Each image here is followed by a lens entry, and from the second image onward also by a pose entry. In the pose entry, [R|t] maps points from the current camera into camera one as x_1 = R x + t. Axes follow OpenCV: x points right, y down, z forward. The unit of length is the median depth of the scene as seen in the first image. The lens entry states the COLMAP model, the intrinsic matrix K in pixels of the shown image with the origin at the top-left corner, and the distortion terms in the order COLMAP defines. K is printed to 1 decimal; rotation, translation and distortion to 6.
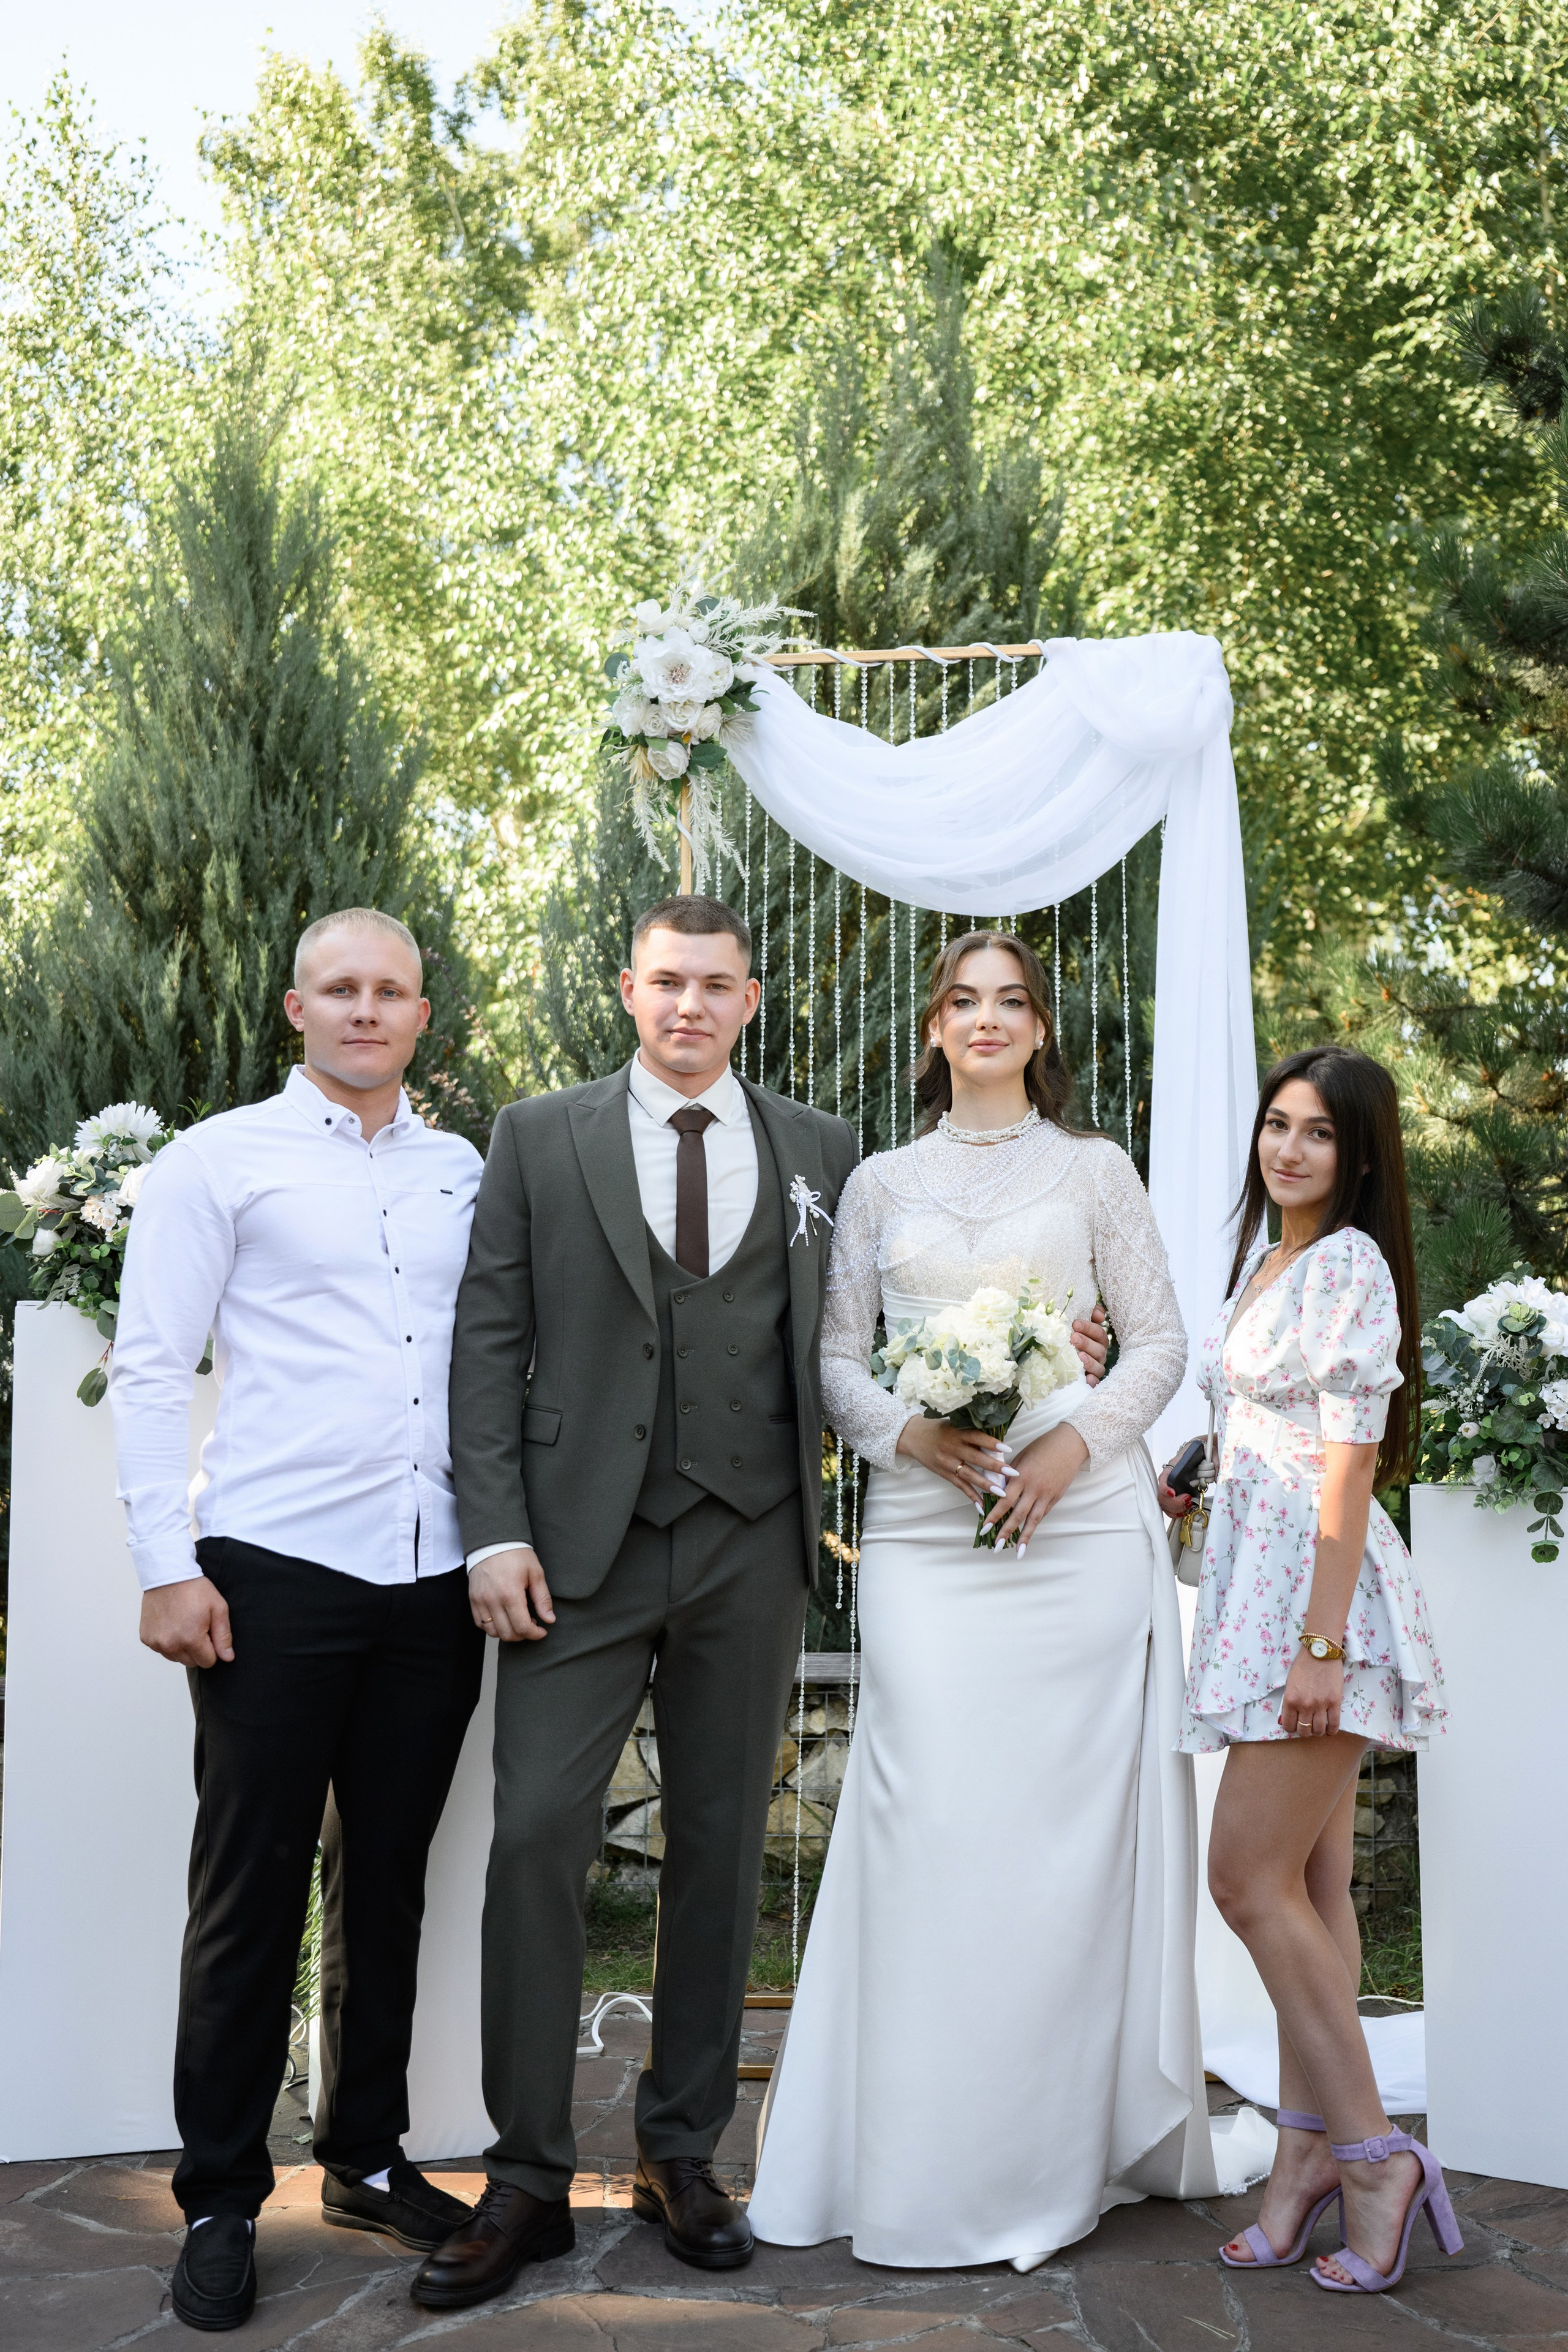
lens RADIAL K [[2350.5, 0, 833.1], [0, 2350.5, 1140.2], [0, 0, 1]] dist [0.016449, -0.258209]
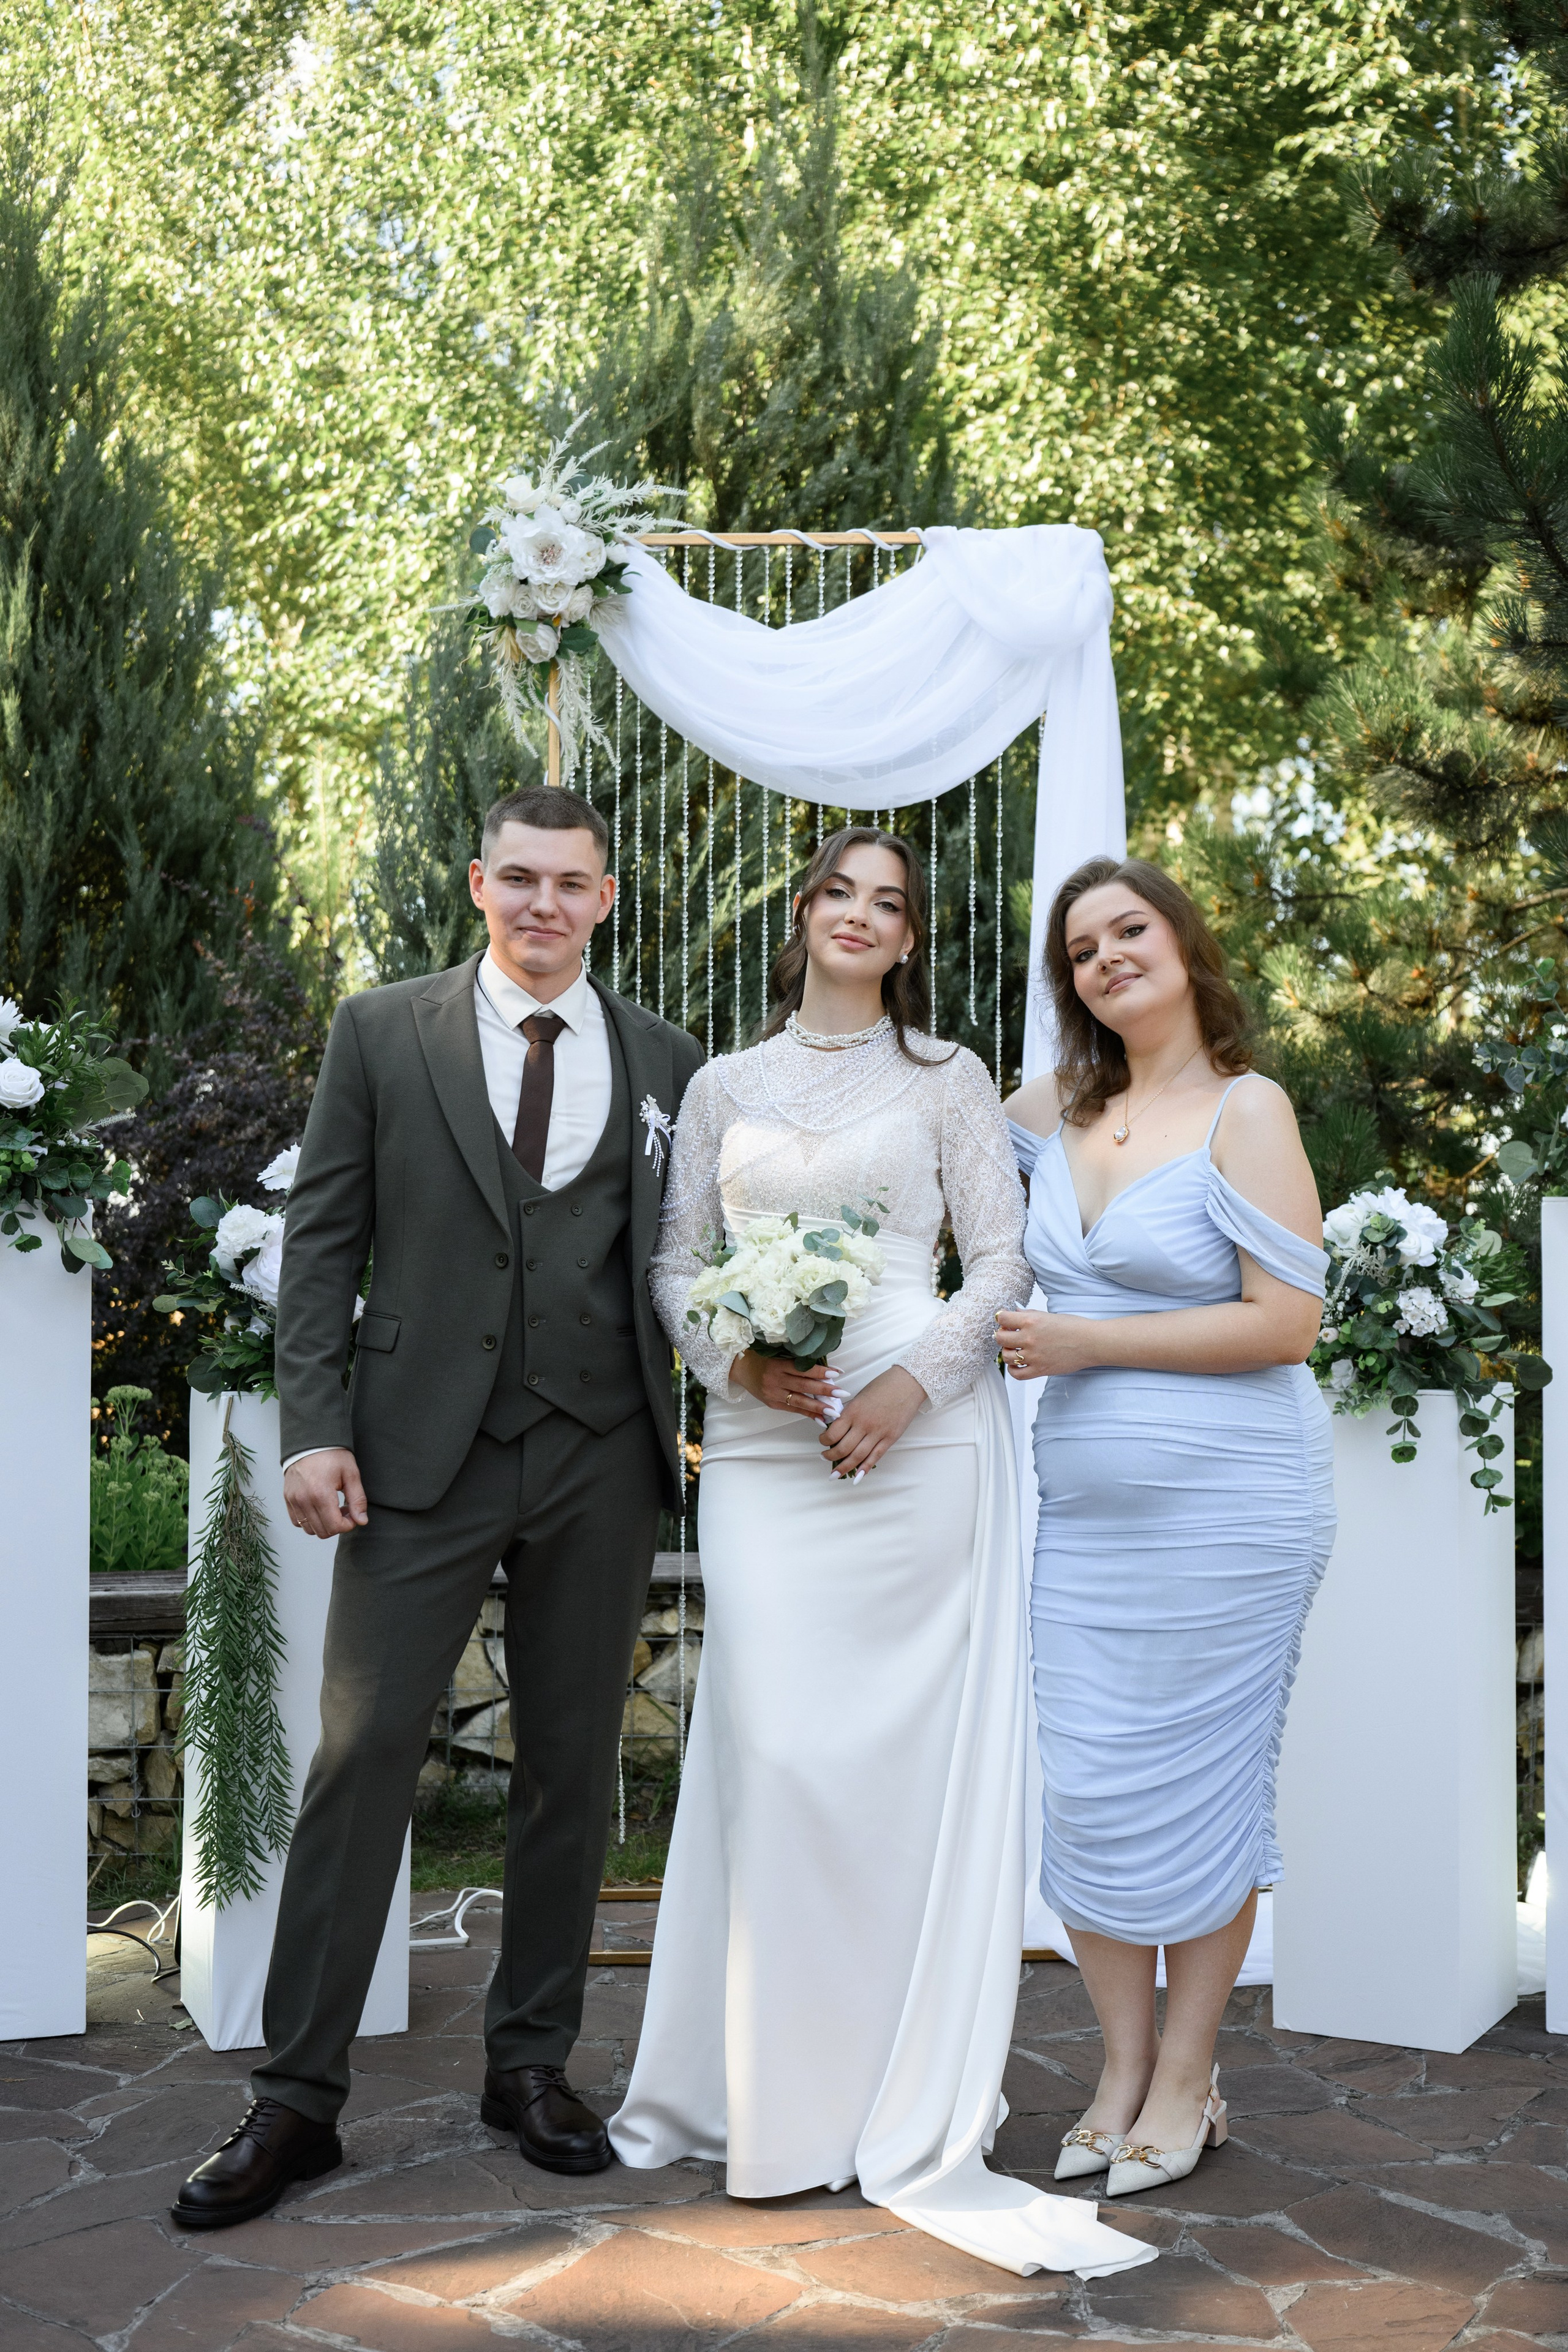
lens RADIAL K [[2704.0, 0, 863.8], [0, 2704.0, 1174.8], [0, 0, 1]] dist [-0.006032, 0.001971]
pose [[0.996290, 0.009702, 0.085505, -0.024603], [-0.015909, 0.997262, 0.072212, -0.021473], [-0.084570, -0.073305, 0.993717, -0.115235]]
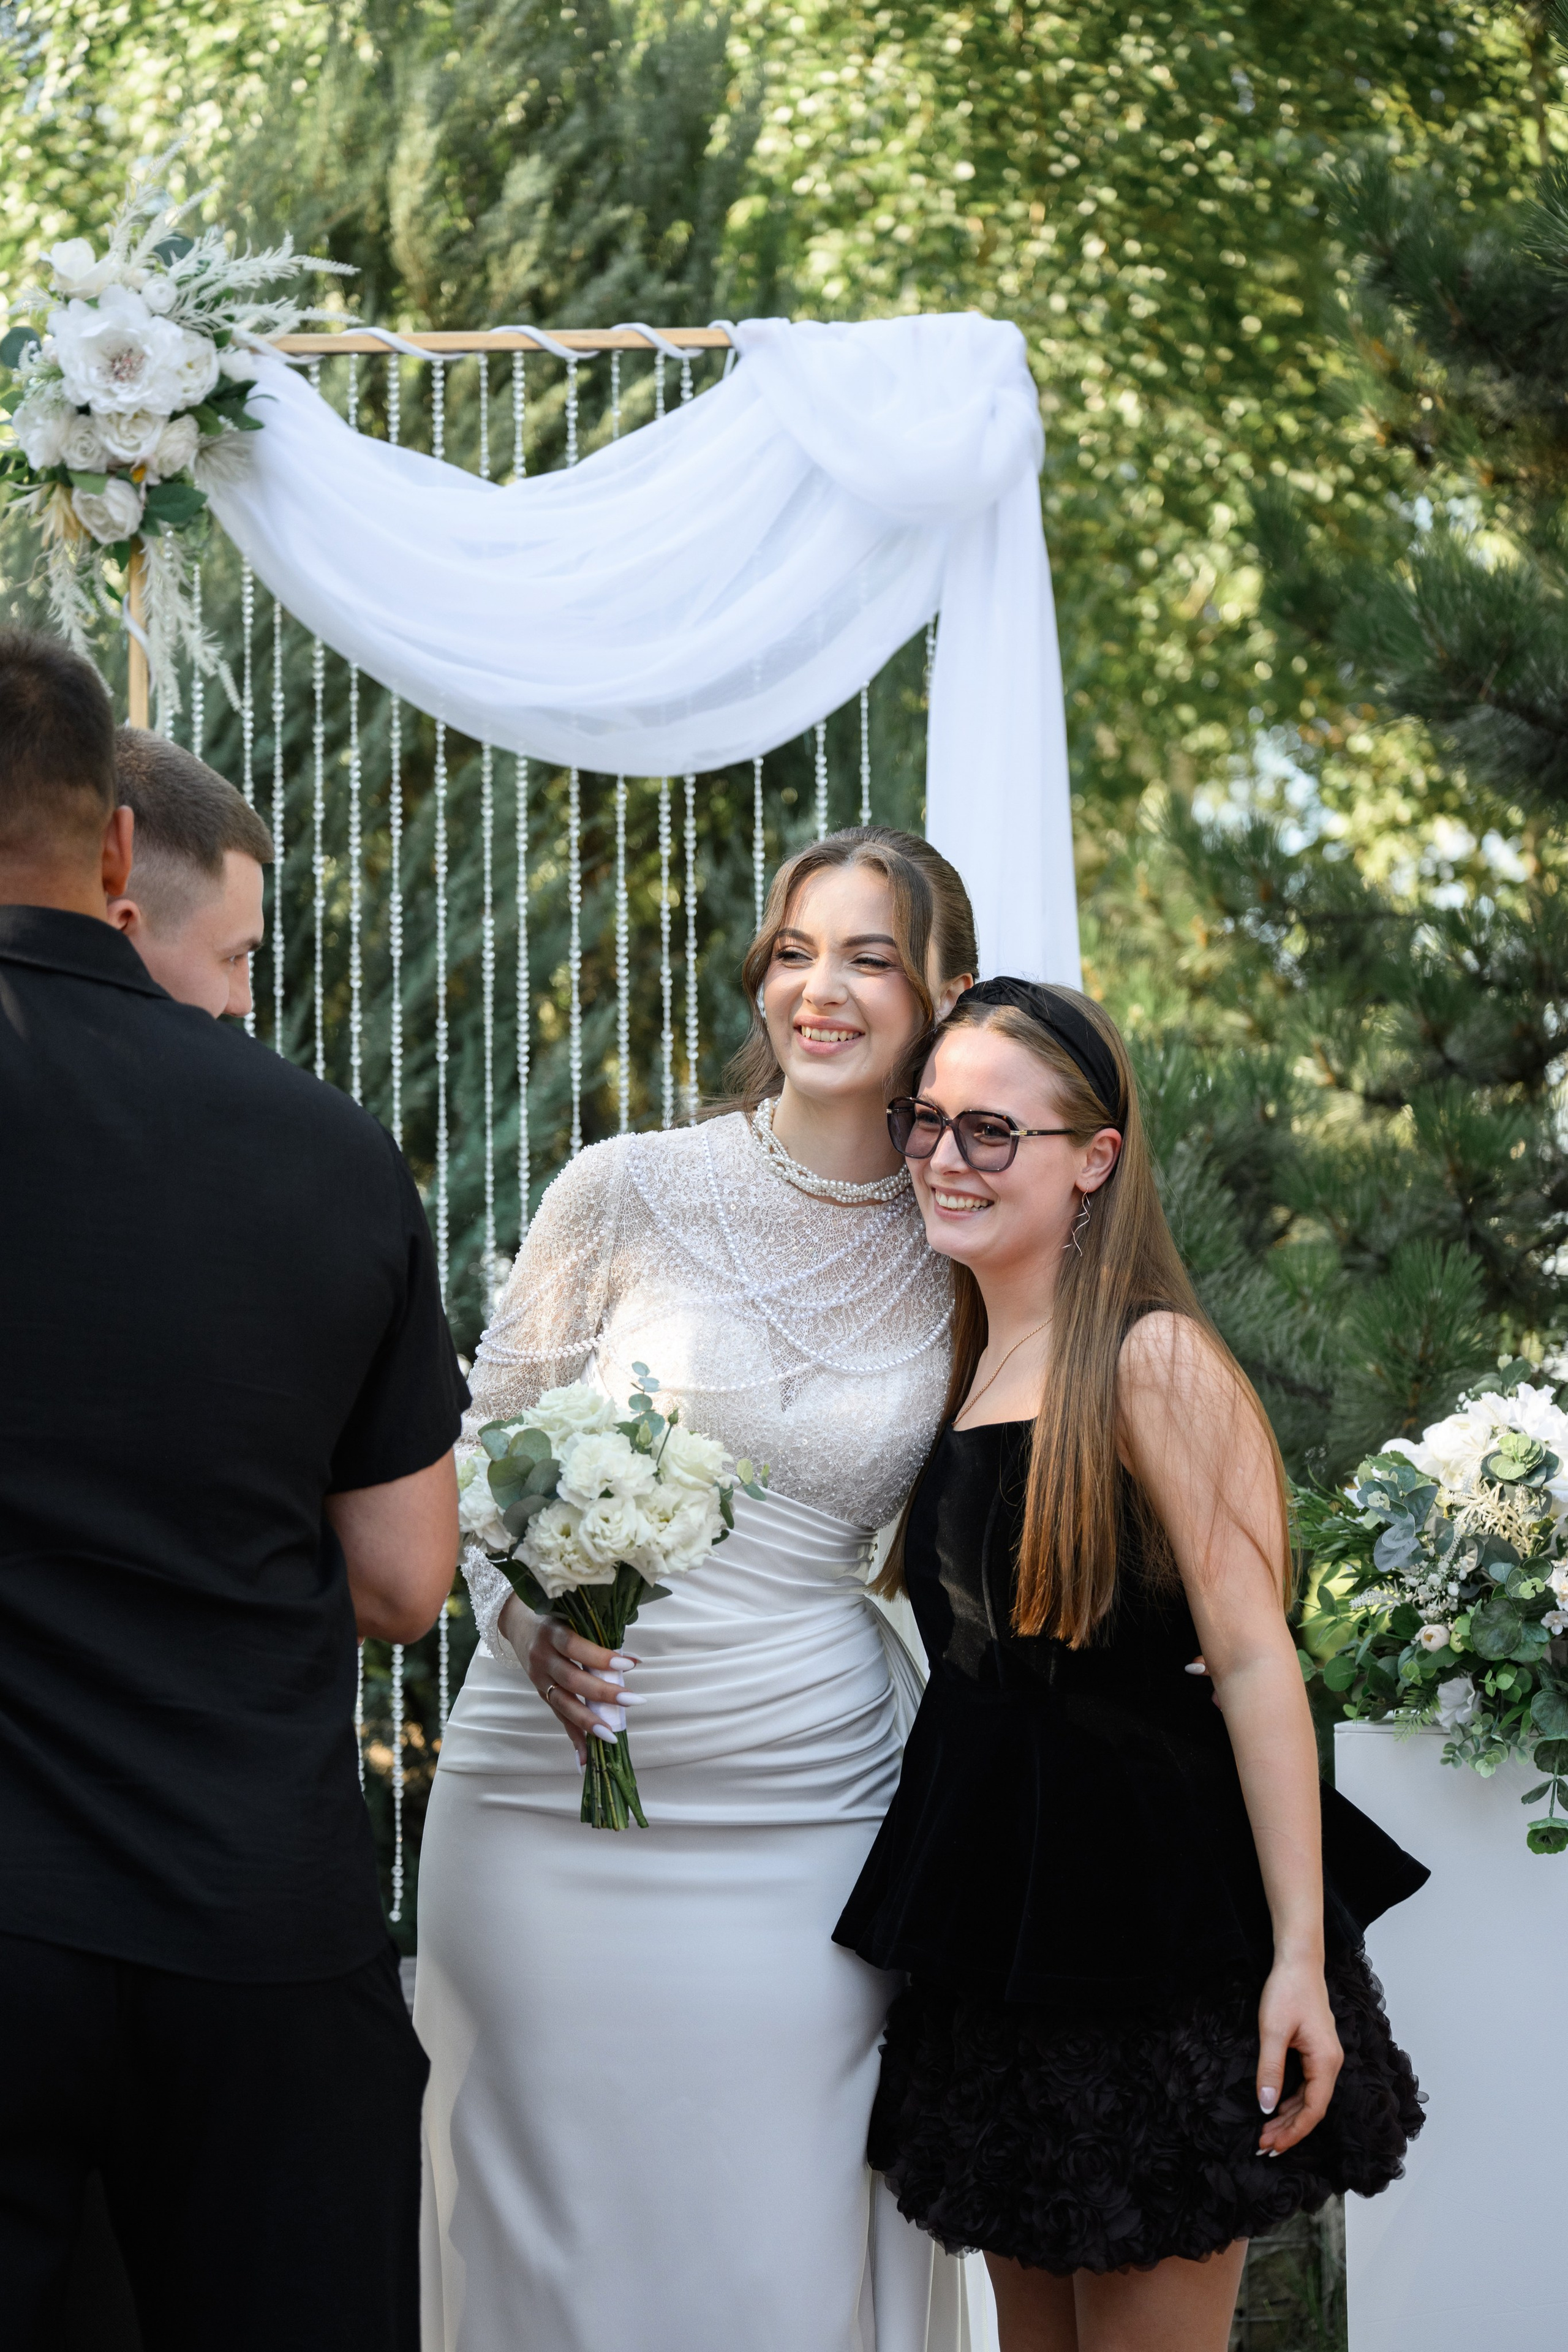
lens RADIAL K [[3595.6, 0, 782.6], [0, 3595.6, 1189.9], [0, 0, 1]] dist [0.008599, -0.097821]
pose [[0.994198, -0.000299, 0.107564, 0.001609], [-0.003327, 0.999432, 0.033524, -0.017219], [-0.107513, -0.033687, 0.993633, 0.058404]]
